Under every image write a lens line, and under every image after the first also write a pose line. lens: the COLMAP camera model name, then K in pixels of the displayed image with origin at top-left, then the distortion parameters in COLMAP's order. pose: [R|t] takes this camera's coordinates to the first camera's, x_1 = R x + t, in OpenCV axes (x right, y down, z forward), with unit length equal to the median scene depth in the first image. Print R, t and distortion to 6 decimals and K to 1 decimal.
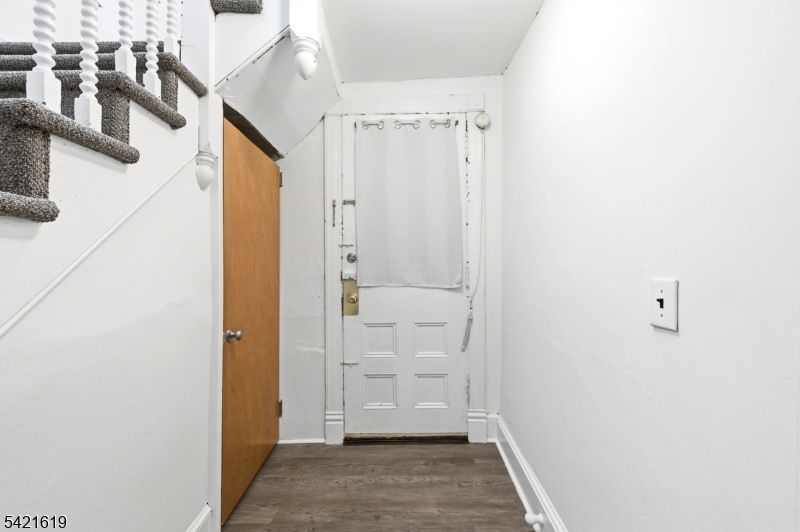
lens RADIAL K [[318.7, 0, 400.7], [0, 318.7, 261.7], [0, 0, 1]] dist [-0.004623, 0.001614]
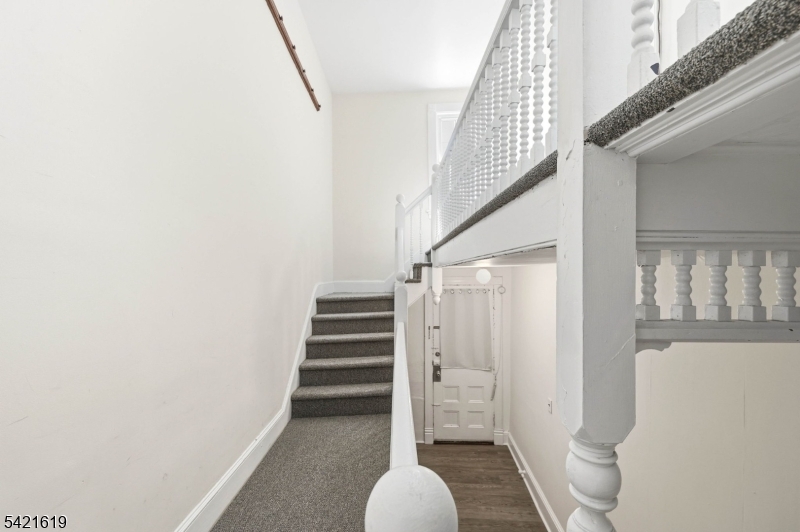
lens RADIAL K [[318.7, 0, 398.4], [0, 318.7, 268.8], [0, 0, 1]] dist [-0.004623, 0.001614]
pose [[0.999012, 0.006070, -0.044023, -0.325466], [-0.006584, 0.999912, -0.011520, -0.550624], [0.043949, 0.011799, 0.998964, -1.111794]]
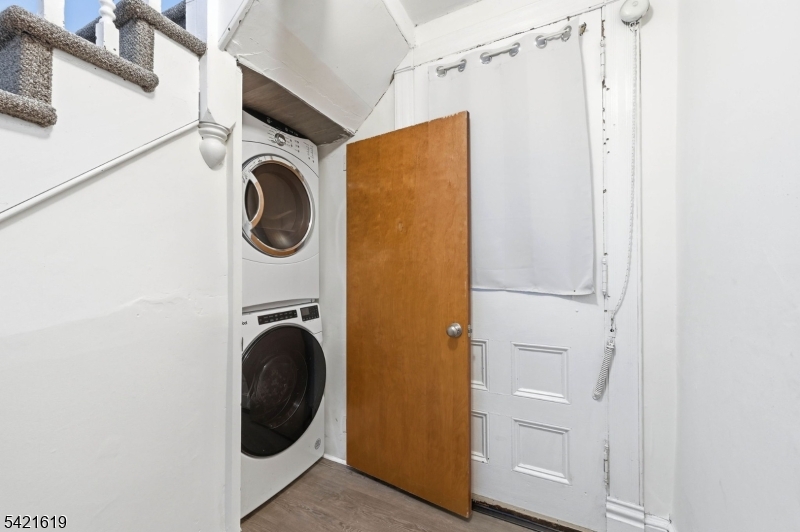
lens RADIAL K [[318.7, 0, 400.5], [0, 318.7, 263.3], [0, 0, 1]] dist [-0.004623, 0.001614]
pose [[0.895604, -0.002246, -0.444846, 0.130604], [0.003324, 0.999993, 0.001643, 0.017407], [0.444839, -0.002950, 0.895606, 0.287071]]
